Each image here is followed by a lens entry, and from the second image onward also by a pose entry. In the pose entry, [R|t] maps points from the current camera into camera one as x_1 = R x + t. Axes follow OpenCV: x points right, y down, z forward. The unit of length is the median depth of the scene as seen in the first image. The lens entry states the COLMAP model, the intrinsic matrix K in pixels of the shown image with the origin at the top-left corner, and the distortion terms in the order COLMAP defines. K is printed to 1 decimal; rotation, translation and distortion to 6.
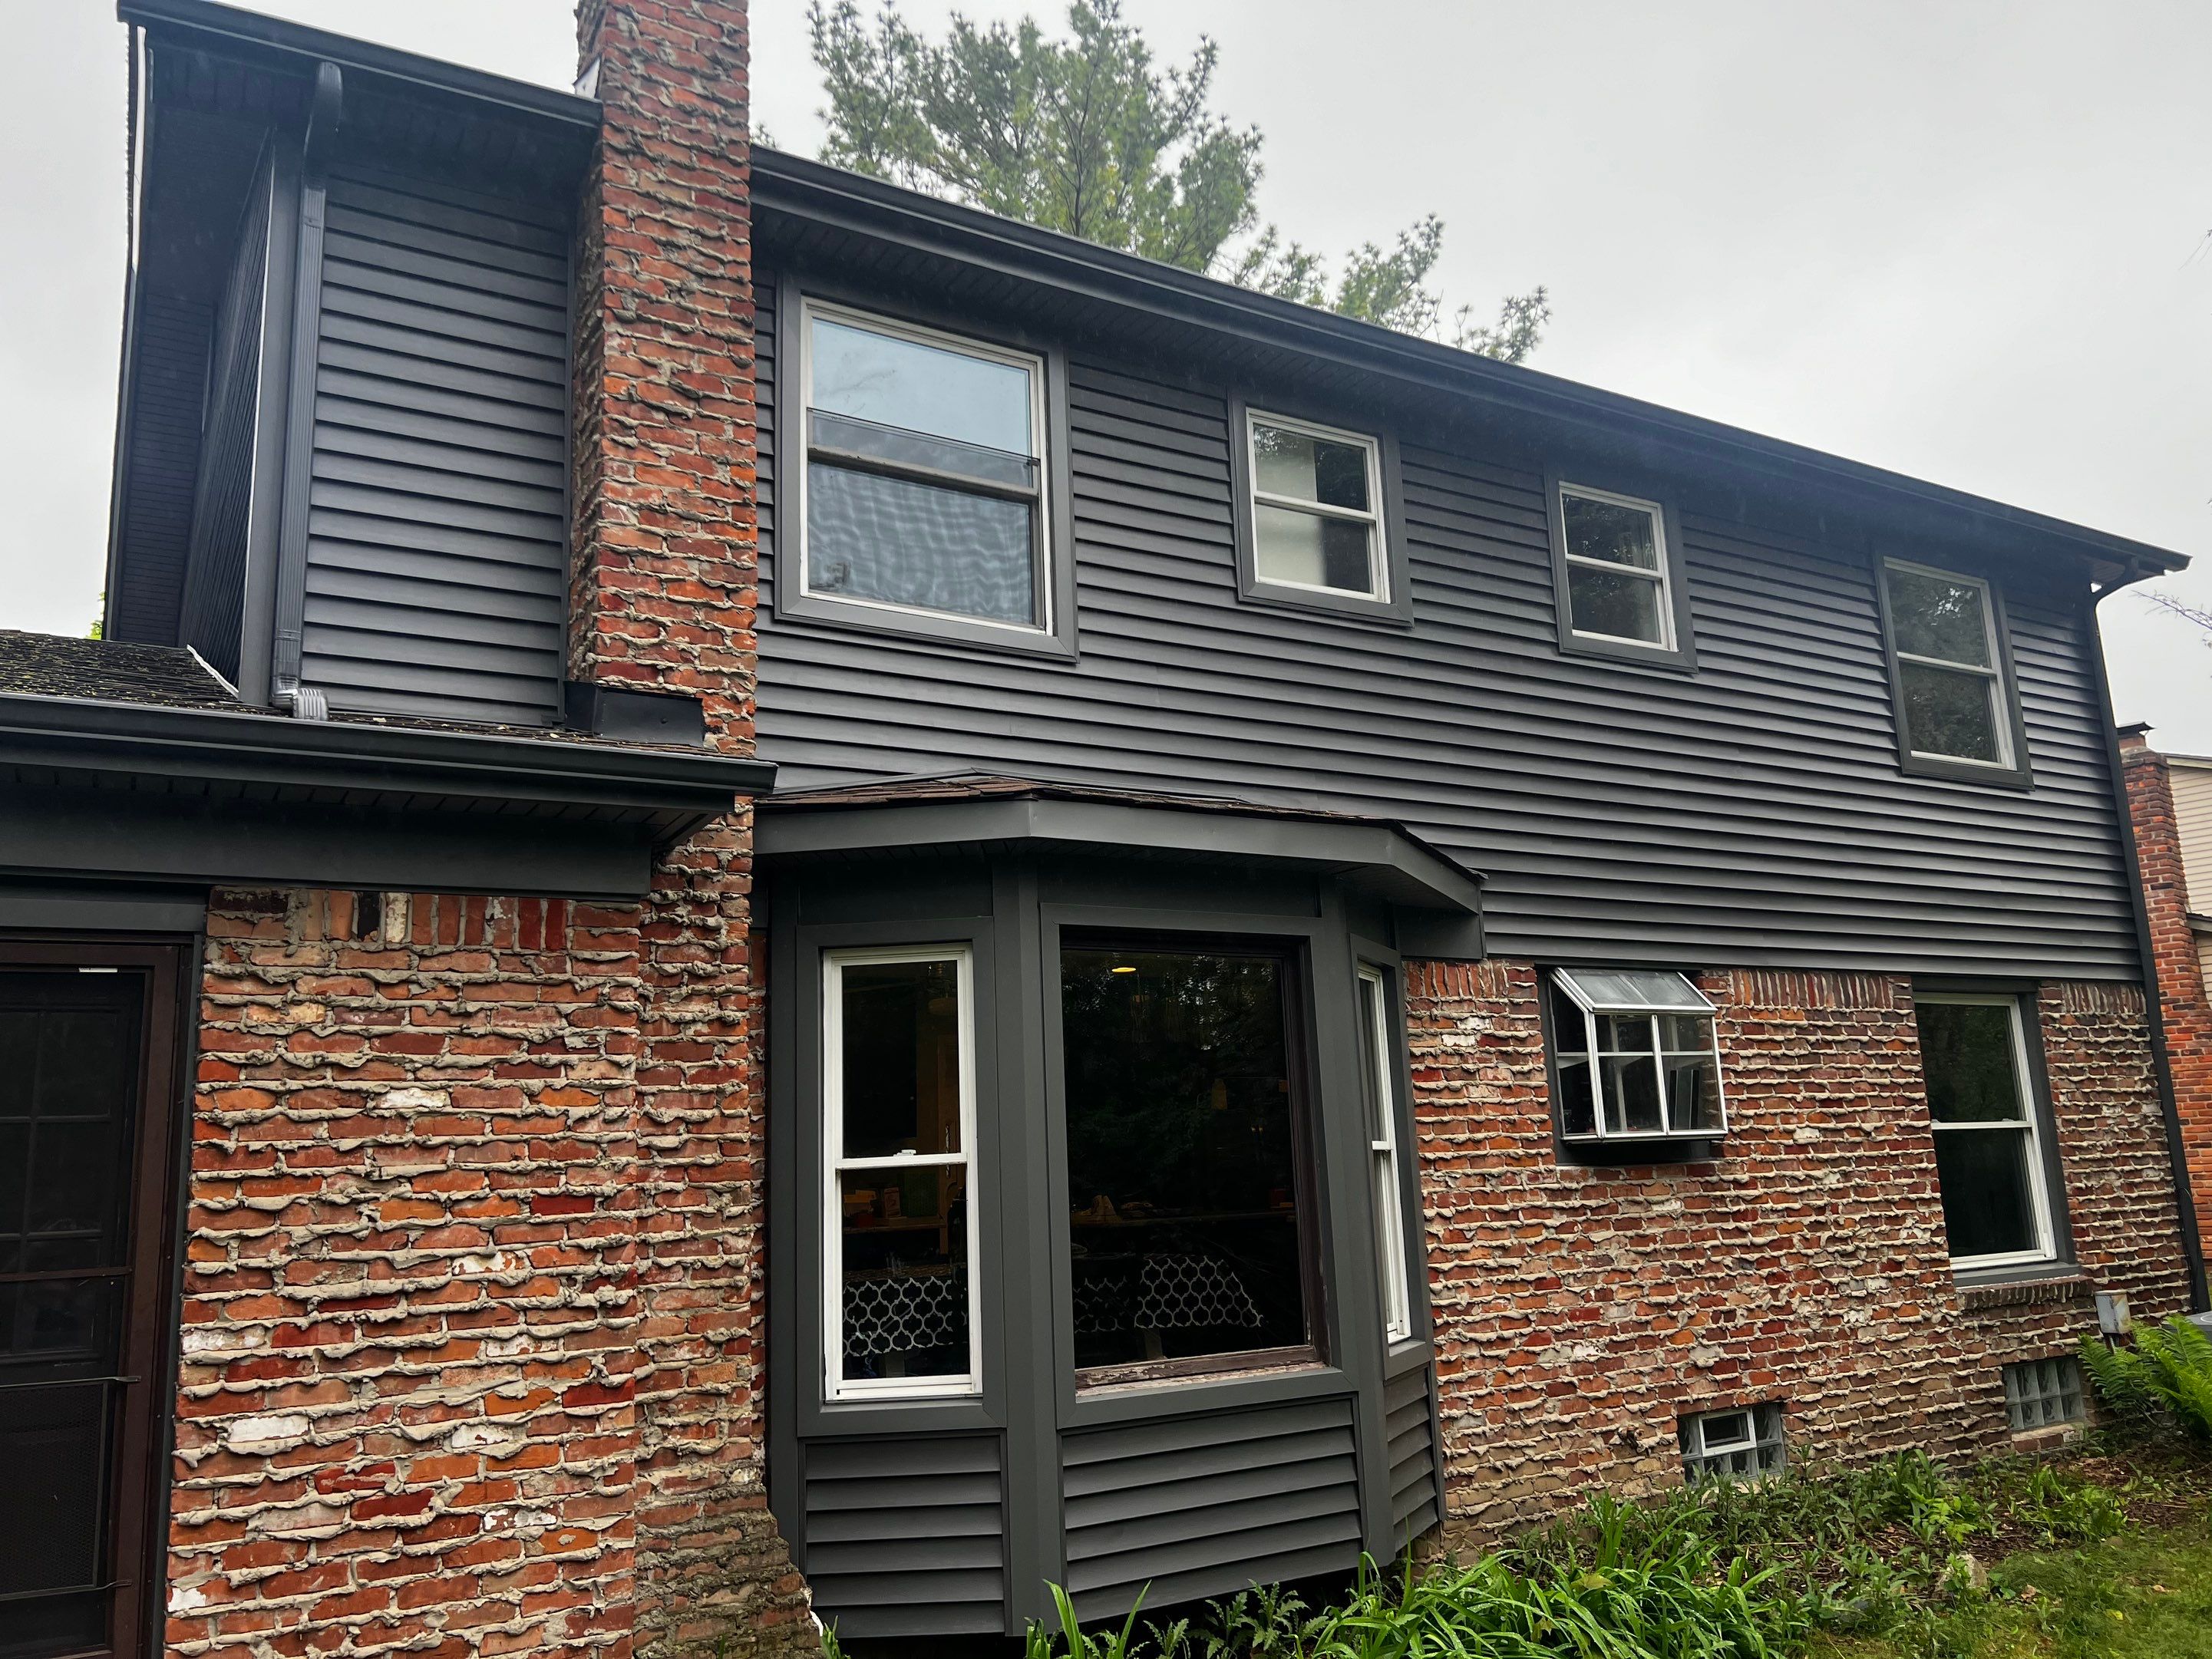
lens RADIAL K [[1651.5, 0, 1110.5], [0, 1651.5, 848.5], [0, 0, 1]] dist [0.044809, -0.057259]
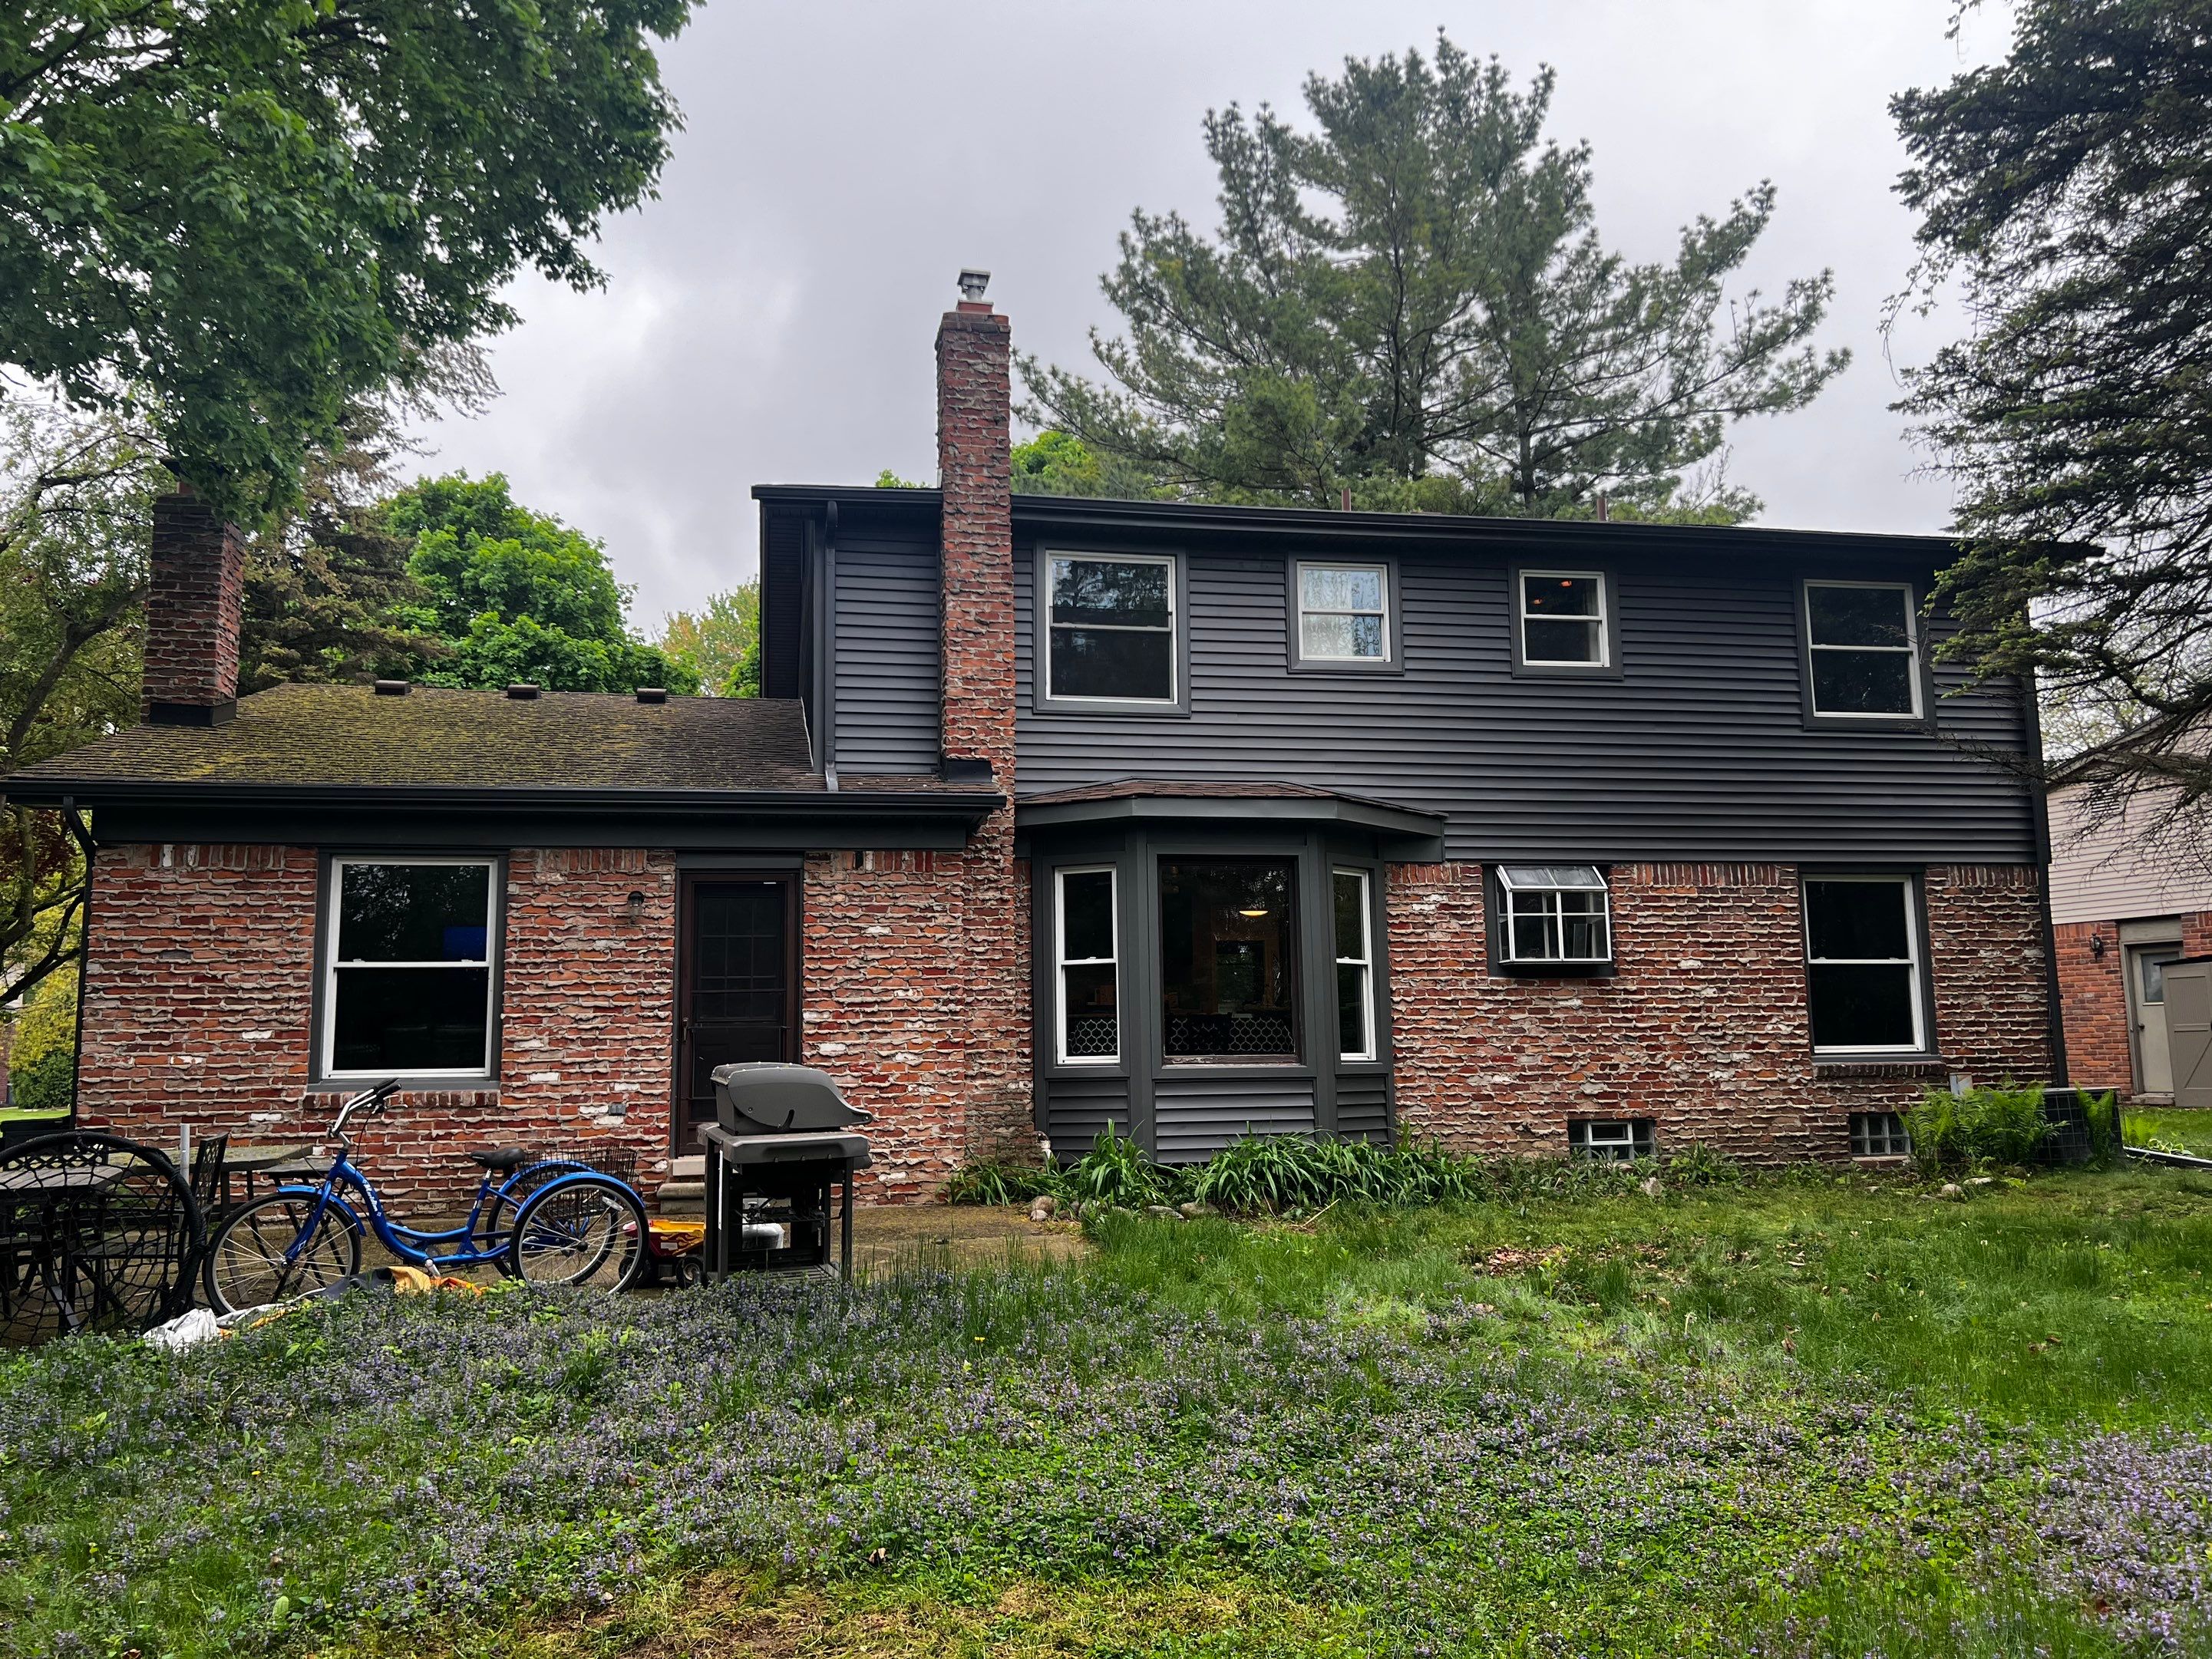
lens RADIAL K [[1612.3, 0, 1097.3], [0, 1612.3, 846.0], [0, 0, 1]] dist [0.137963, -0.276032]
pose [[0.940742, -0.020823, -0.338483, 0.450424], [0.044205, 0.997127, 0.061517, -0.071658], [0.336229, -0.072834, 0.938960, -0.738661]]
